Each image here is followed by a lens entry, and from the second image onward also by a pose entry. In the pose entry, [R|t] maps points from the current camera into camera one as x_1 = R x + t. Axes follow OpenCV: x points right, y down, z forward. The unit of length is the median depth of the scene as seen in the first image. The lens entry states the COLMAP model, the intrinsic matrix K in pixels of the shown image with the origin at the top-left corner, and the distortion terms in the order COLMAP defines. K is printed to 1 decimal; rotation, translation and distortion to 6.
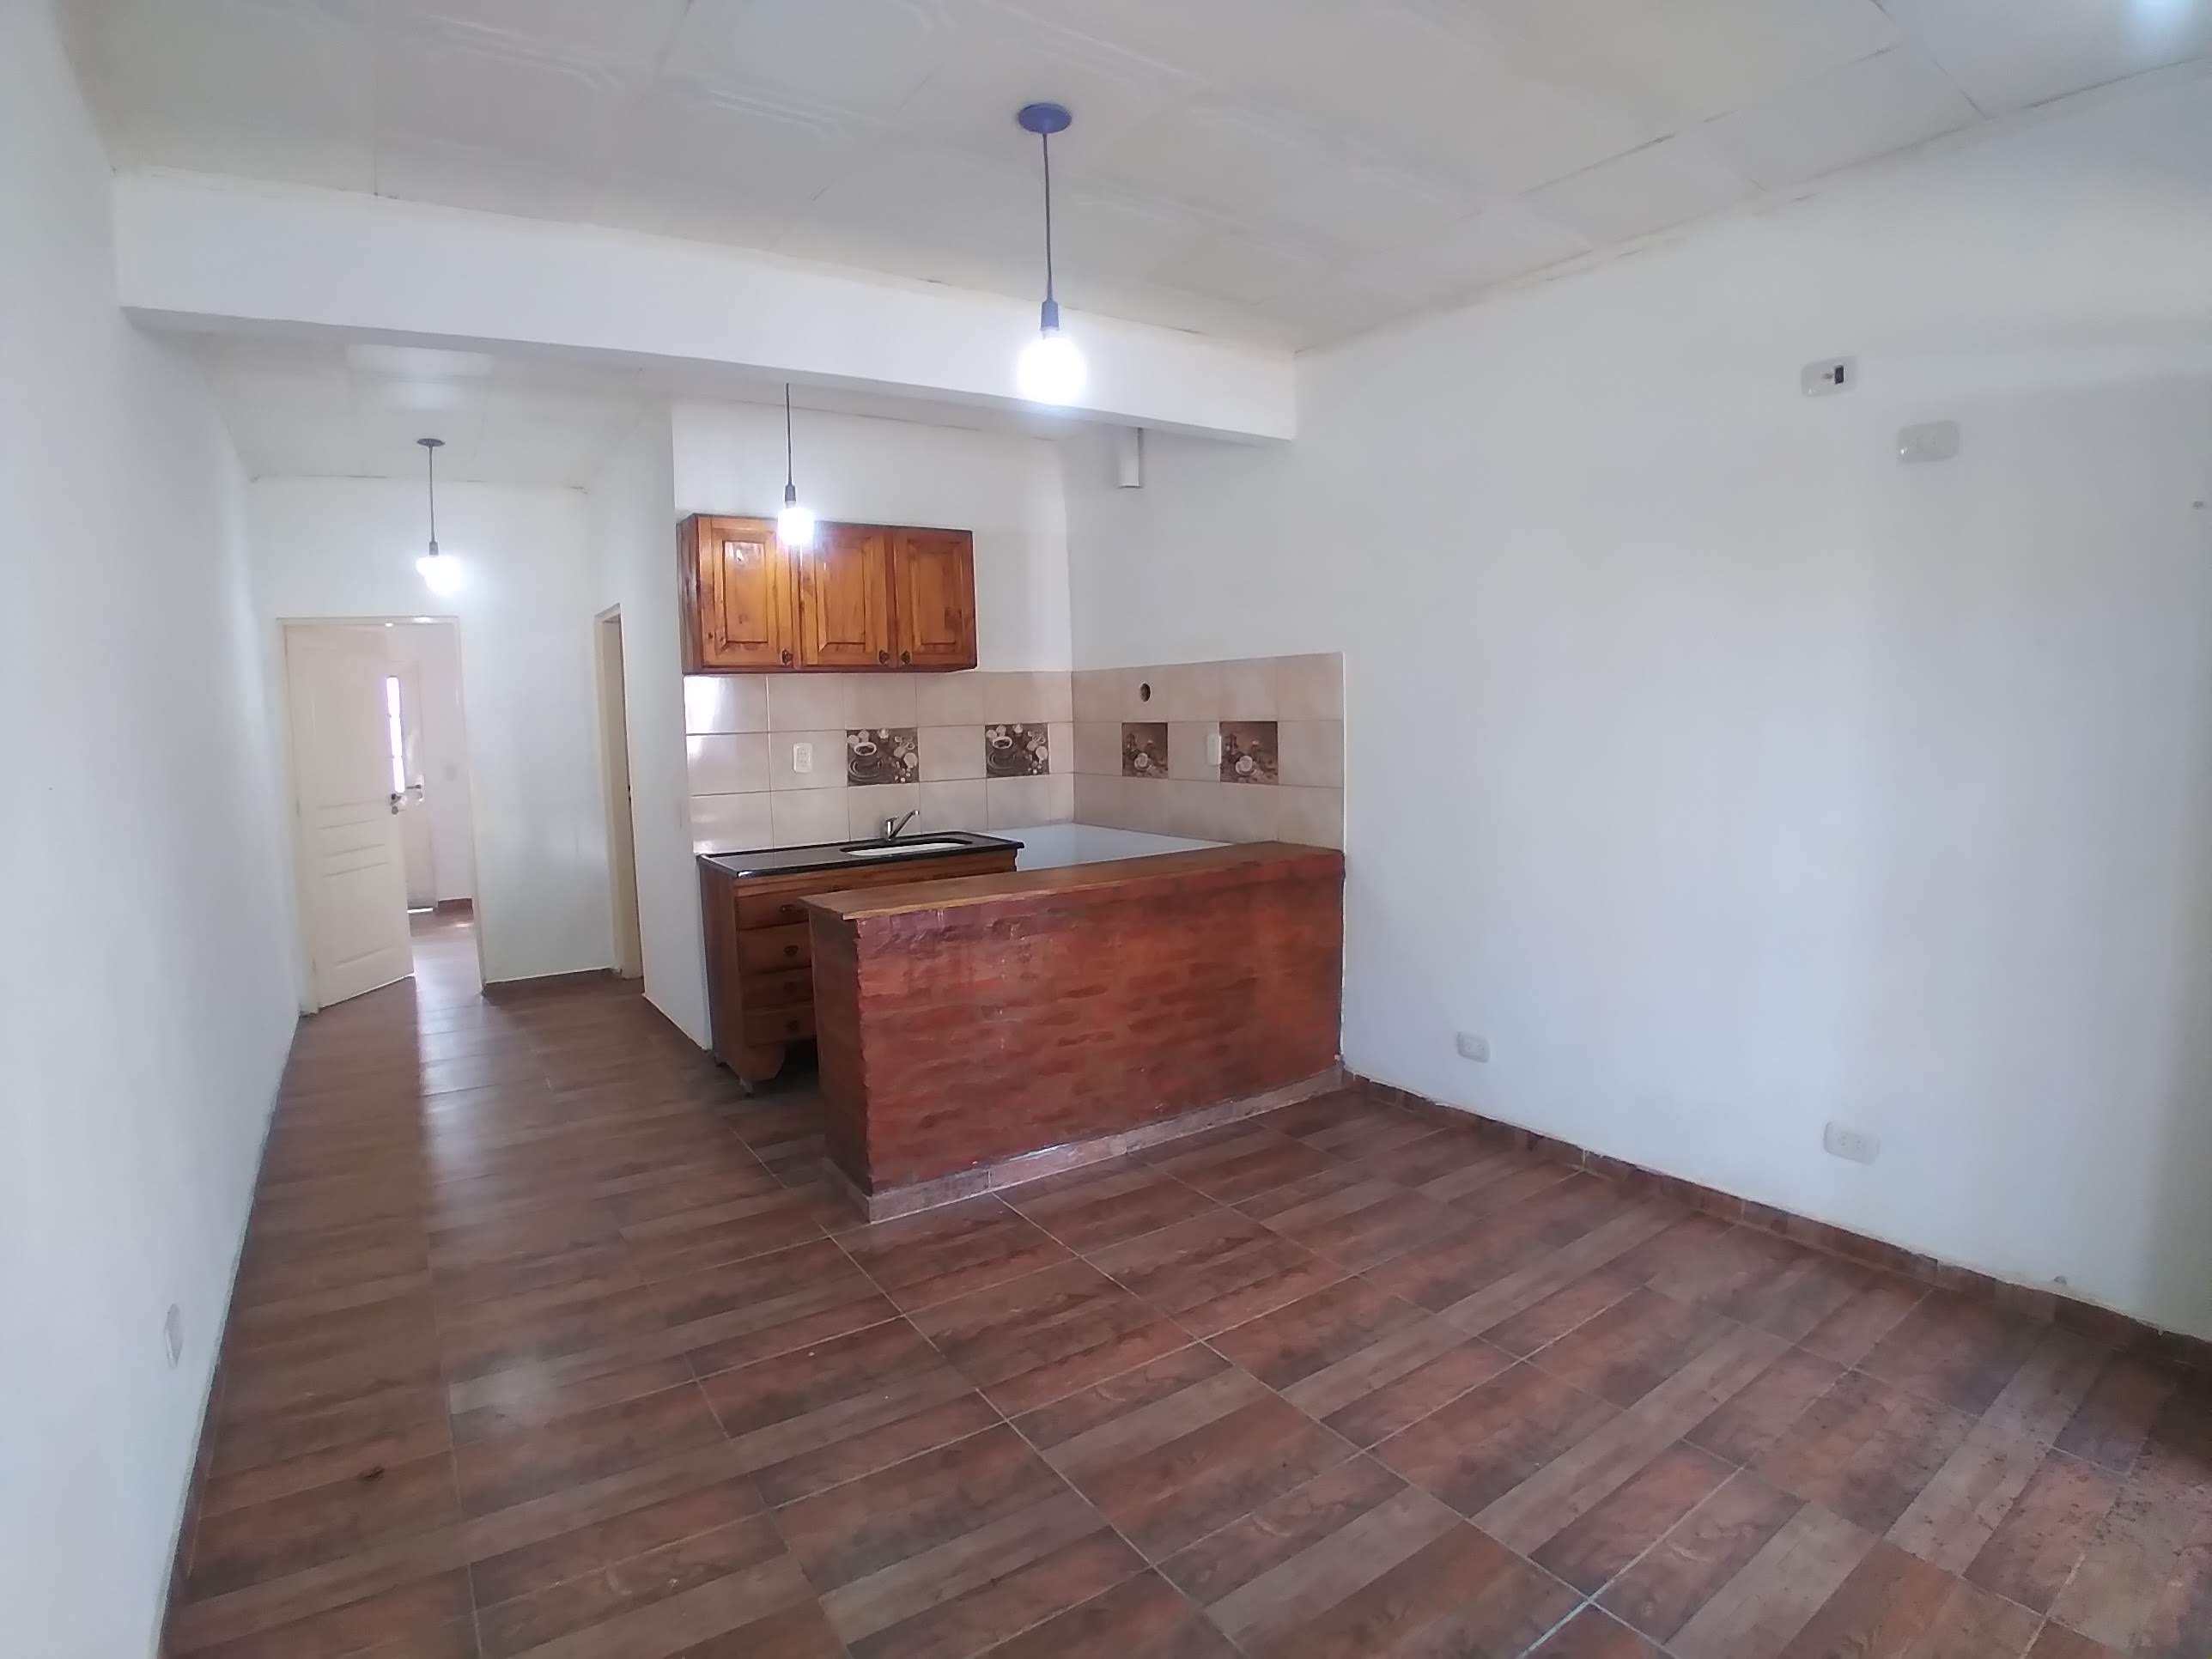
lens RADIAL K [[1119.8, 0, 1100.1], [0, 1119.8, 828.9], [0, 0, 1]] dist [-0.133613, 0.030550]
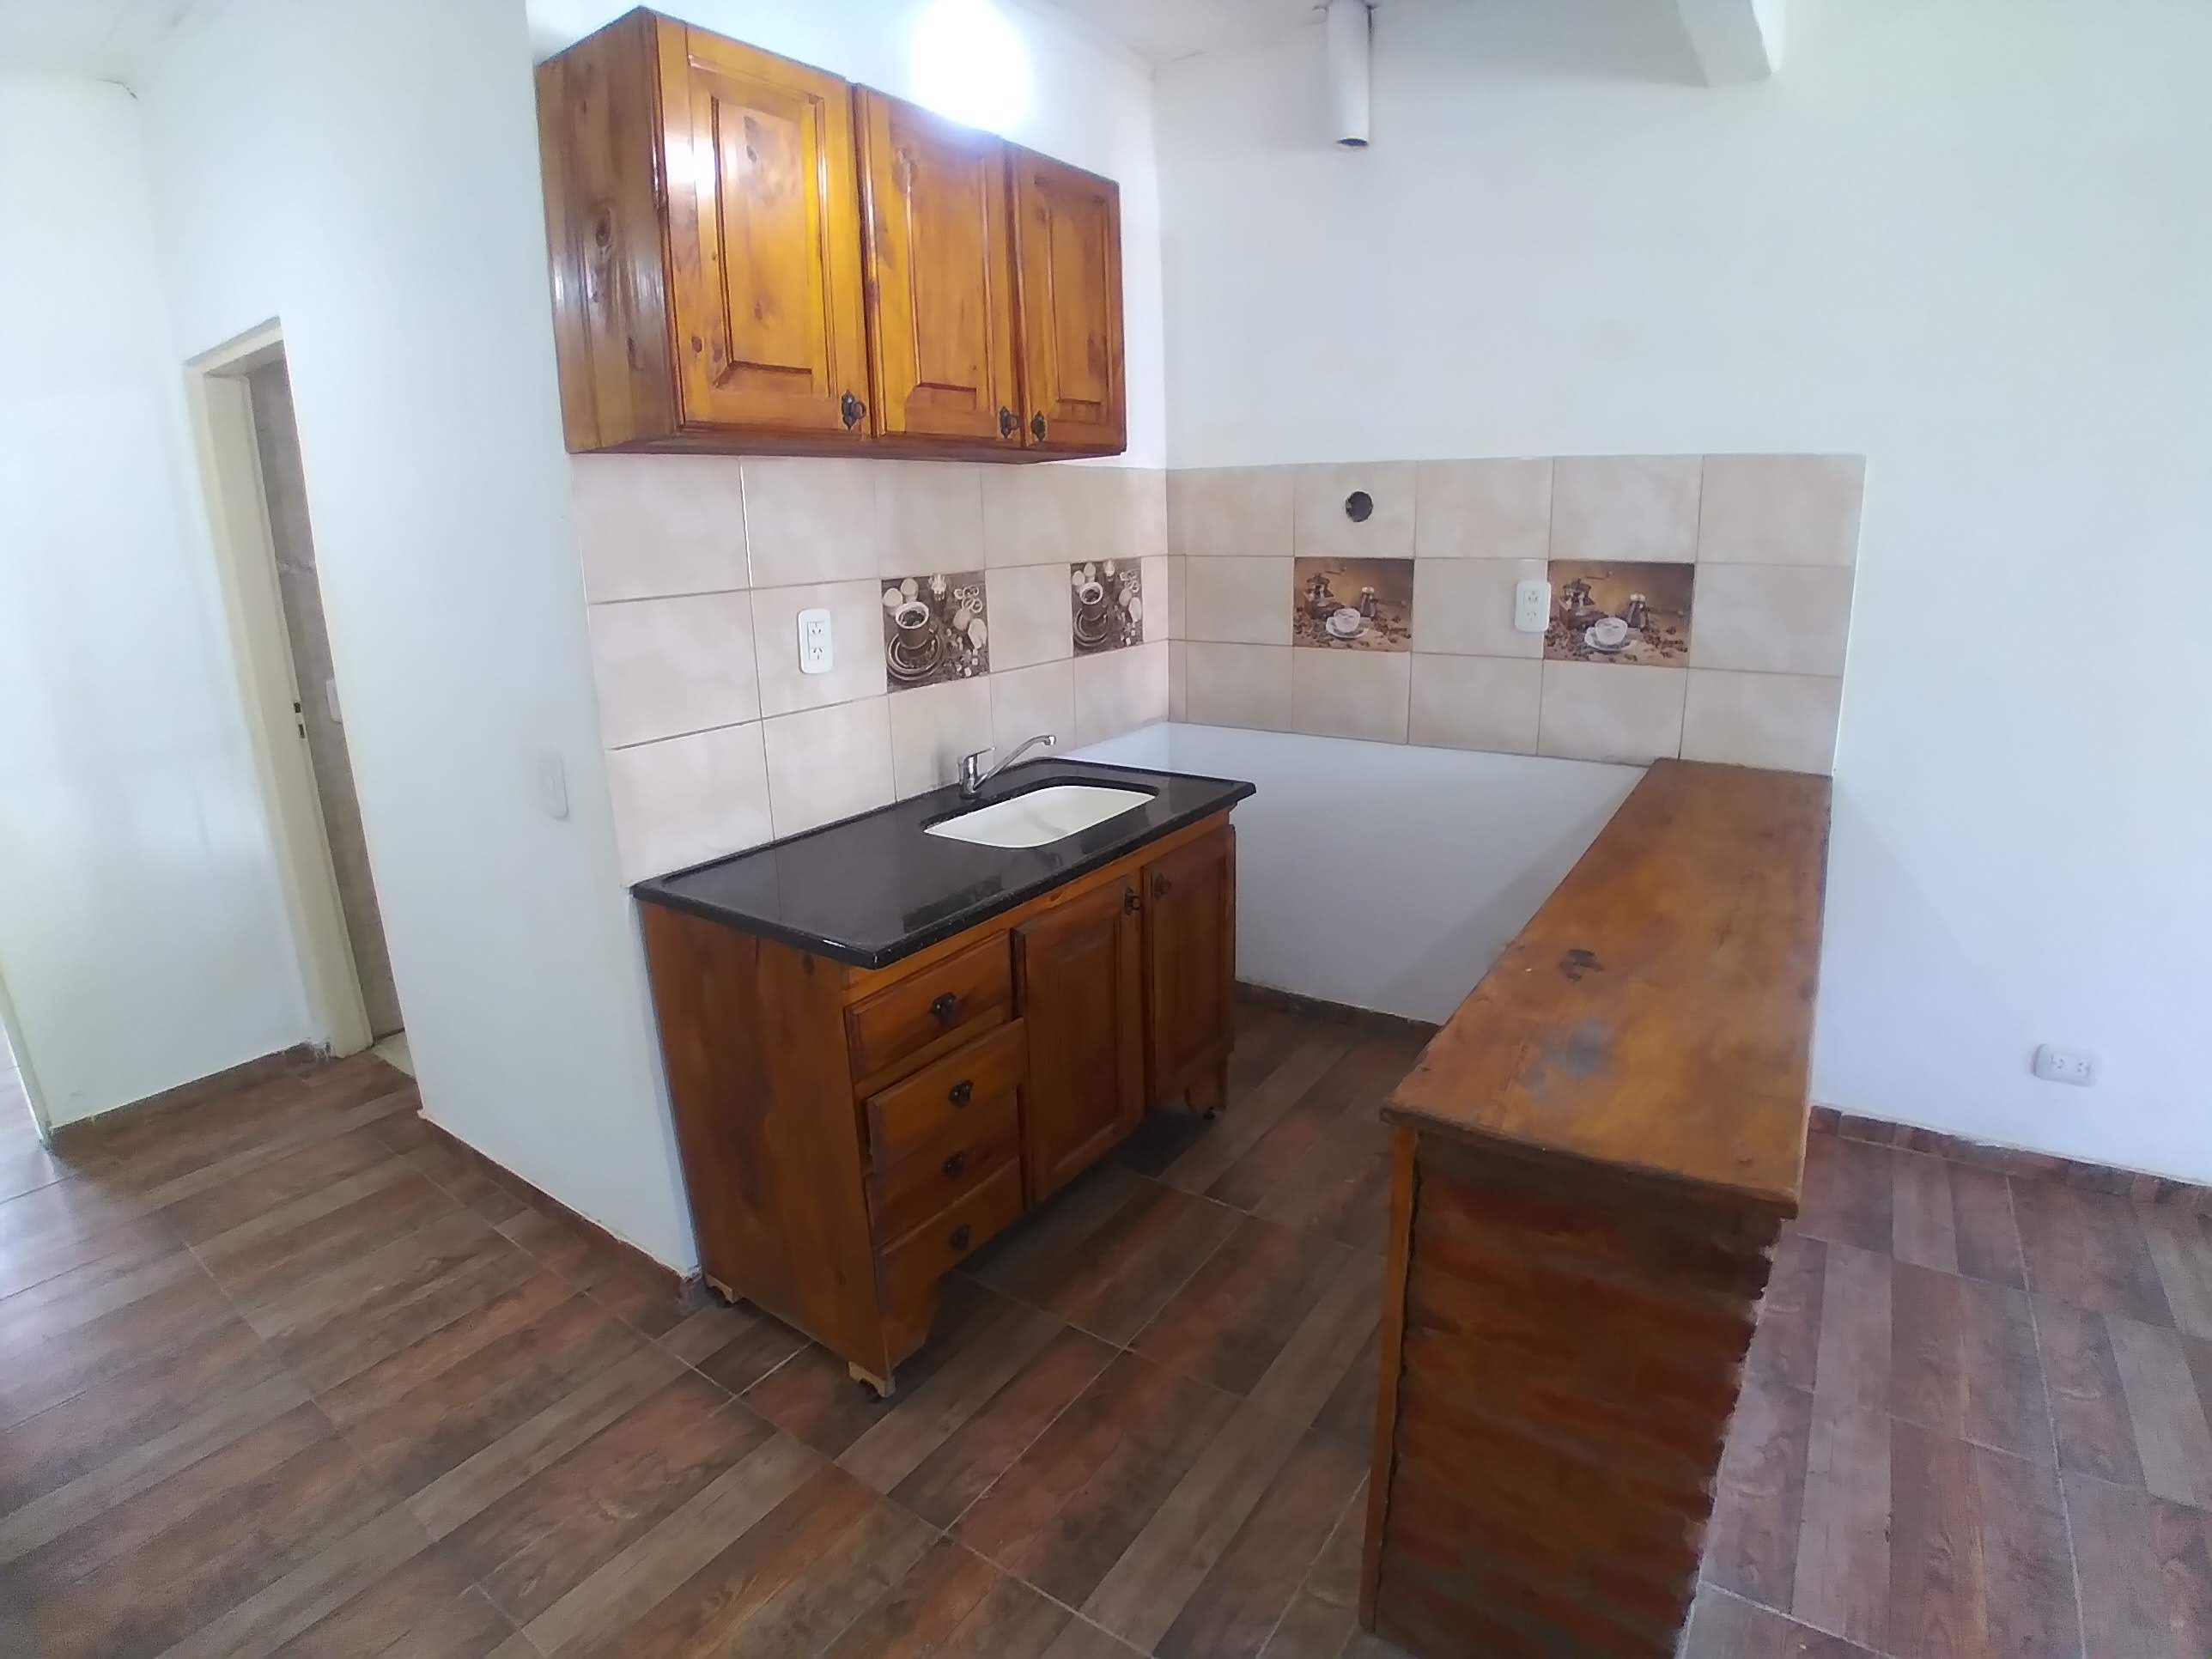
lens RADIAL K [[1119.8, 0, 1100.1], [0, 1119.8, 828.9], [0, 0, 1]] dist [-0.133613, 0.030550]
pose [[0.929773, -0.098175, 0.354800, -0.353294], [0.042051, 0.985799, 0.162580, -0.060859], [-0.365723, -0.136242, 0.920698, 0.549661]]
